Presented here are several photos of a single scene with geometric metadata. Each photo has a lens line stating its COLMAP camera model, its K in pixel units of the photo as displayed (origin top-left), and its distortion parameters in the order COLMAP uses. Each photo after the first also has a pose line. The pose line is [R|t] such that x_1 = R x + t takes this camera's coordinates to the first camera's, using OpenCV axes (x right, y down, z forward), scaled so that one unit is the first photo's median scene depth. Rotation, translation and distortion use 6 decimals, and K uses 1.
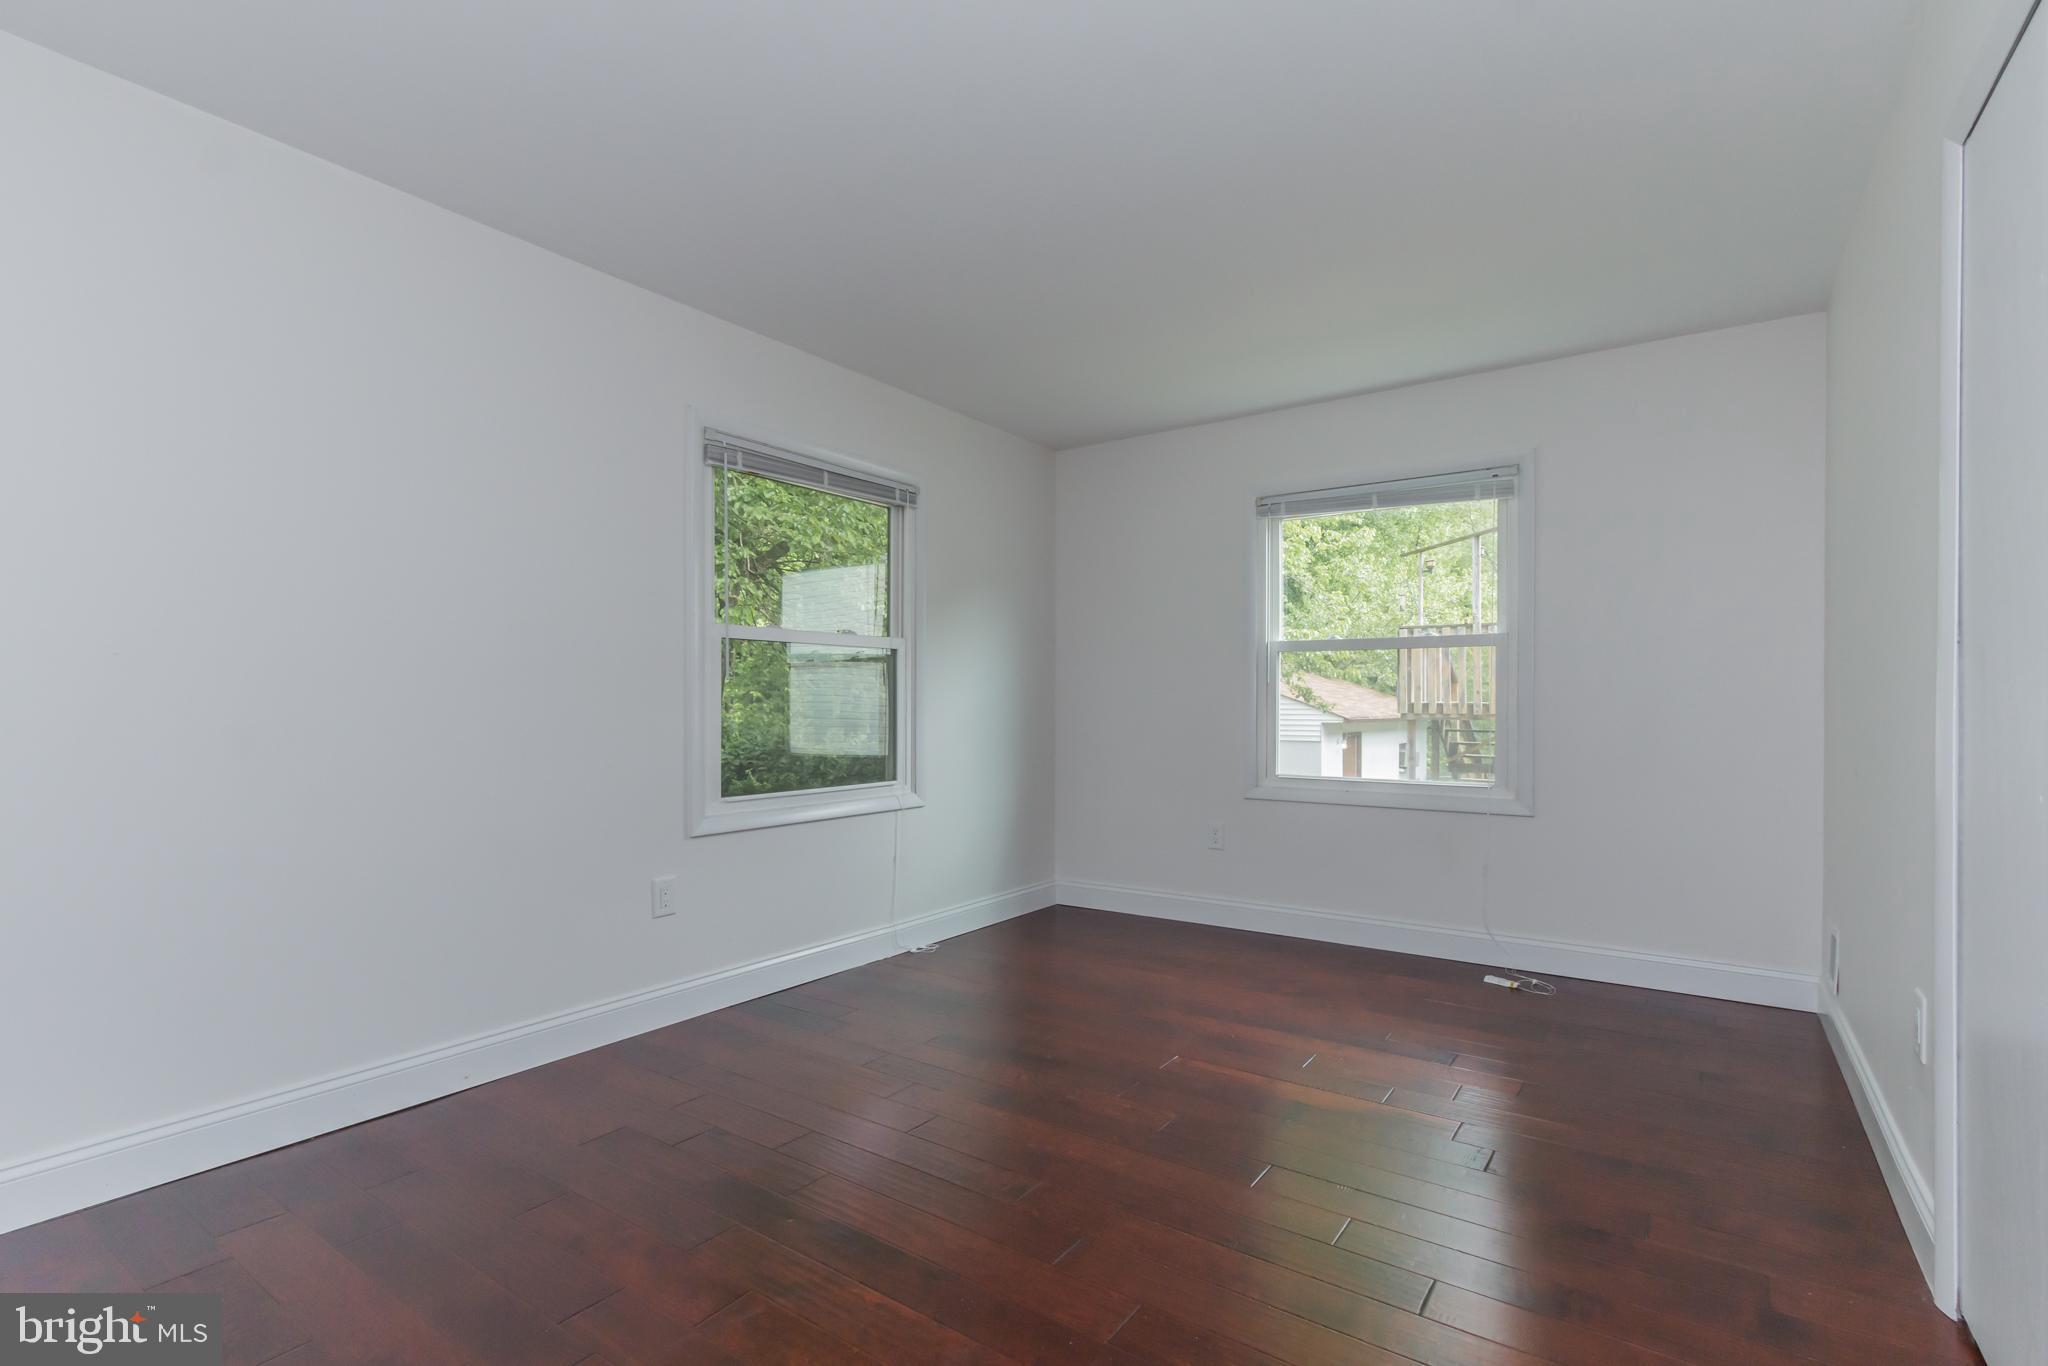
lens RADIAL K [[943.9, 0, 1033.0], [0, 943.9, 707.1], [0, 0, 1]] dist [0.003030, 0.000120]
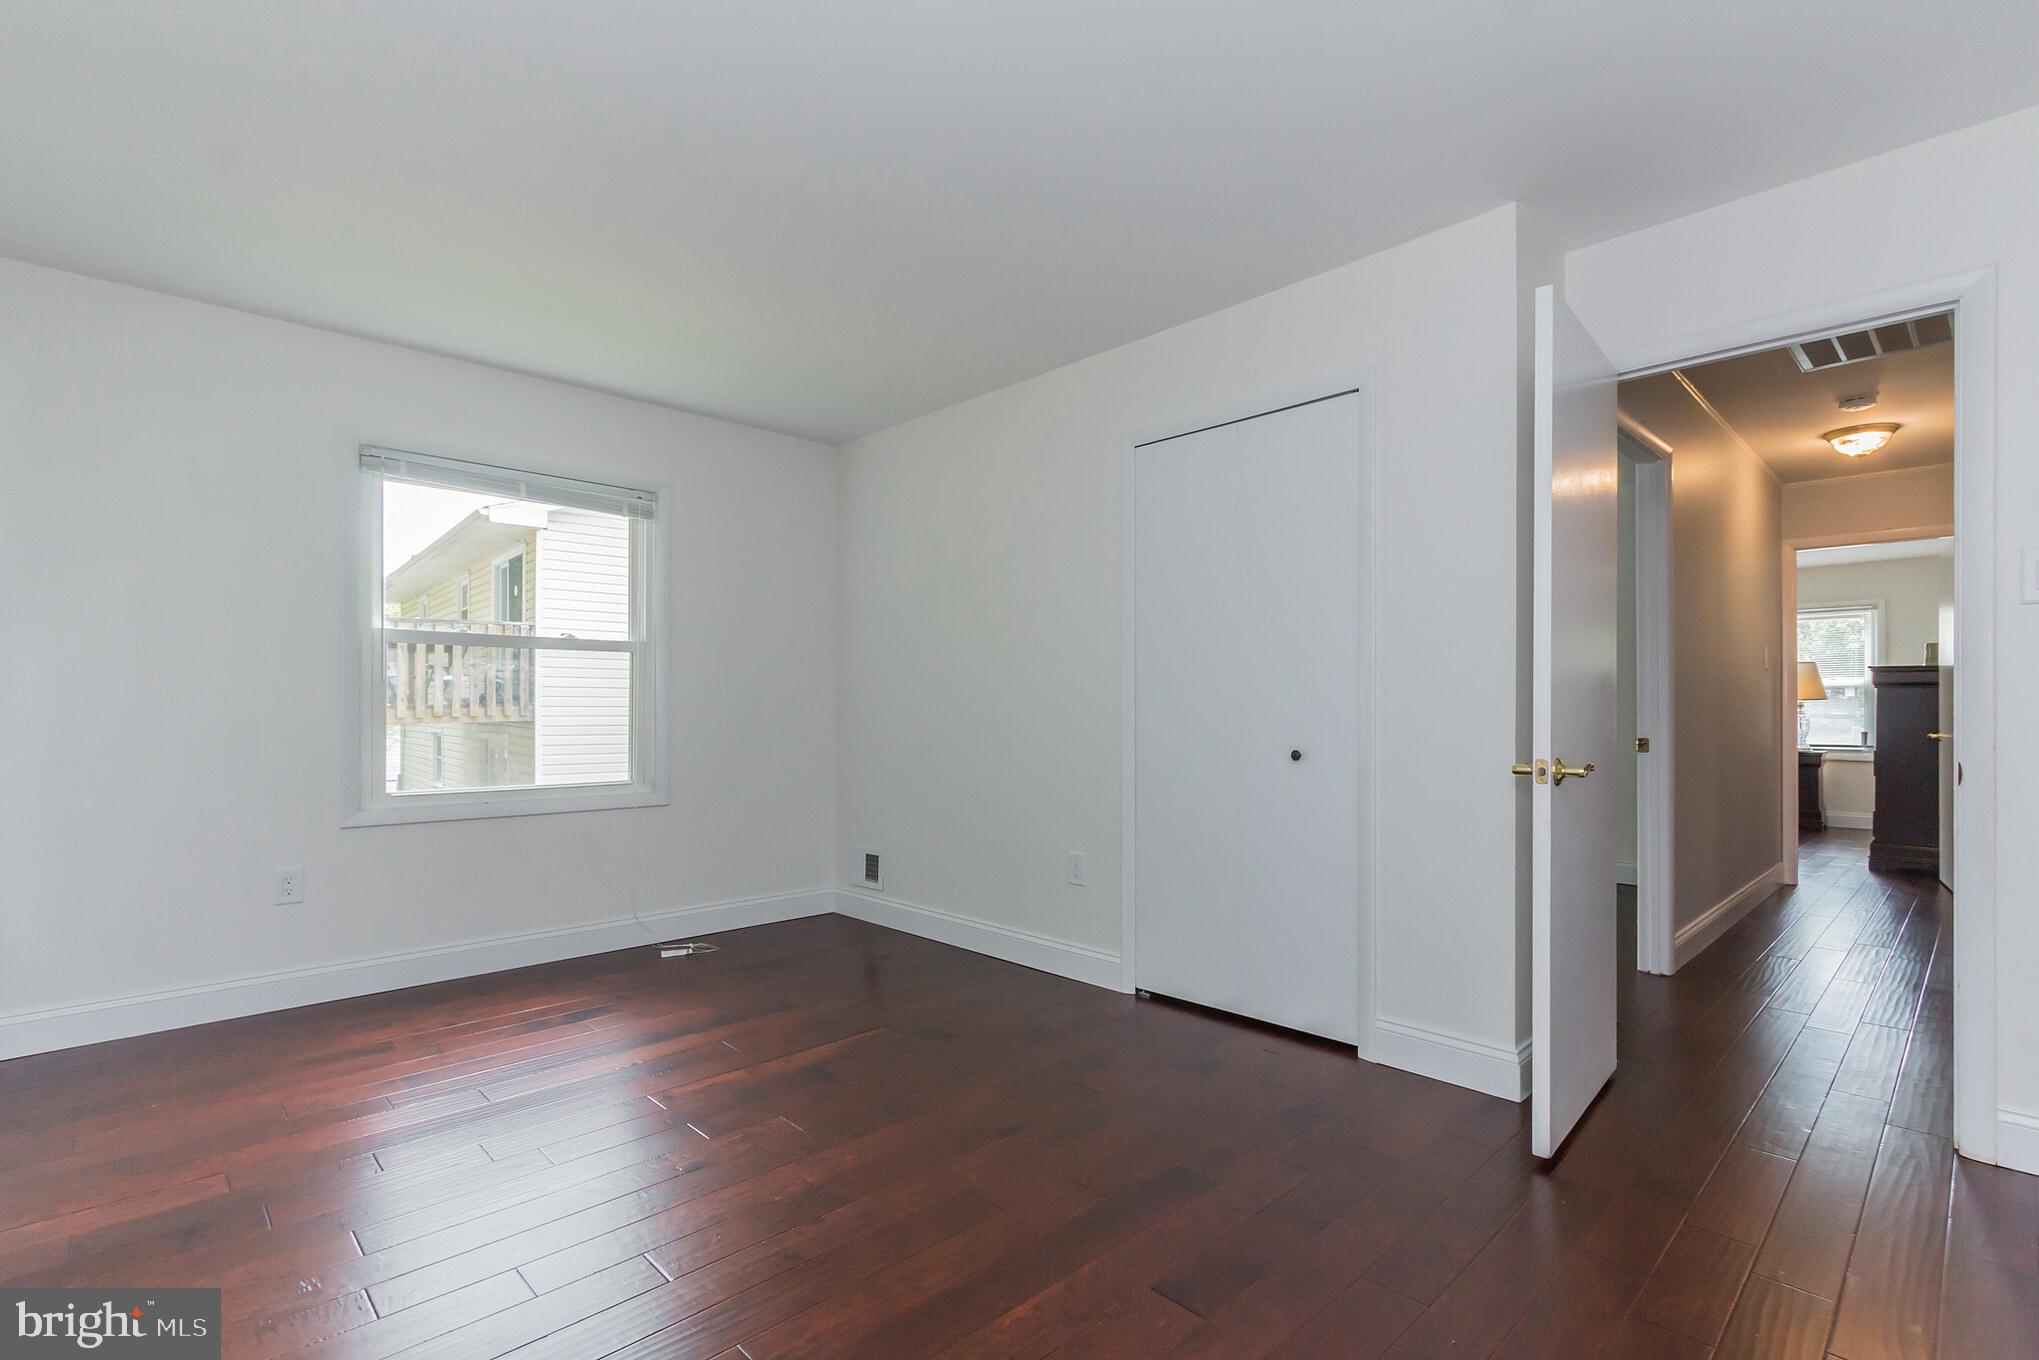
lens RADIAL K [[939.7, 0, 1028.5], [0, 939.7, 704.0], [0, 0, 1]] dist [0.003030, 0.000120]
pose [[0.182756, 0.002499, 0.983155, -0.487004], [0.005644, 0.999978, -0.003591, 0.001575], [-0.983142, 0.006205, 0.182738, 0.353262]]
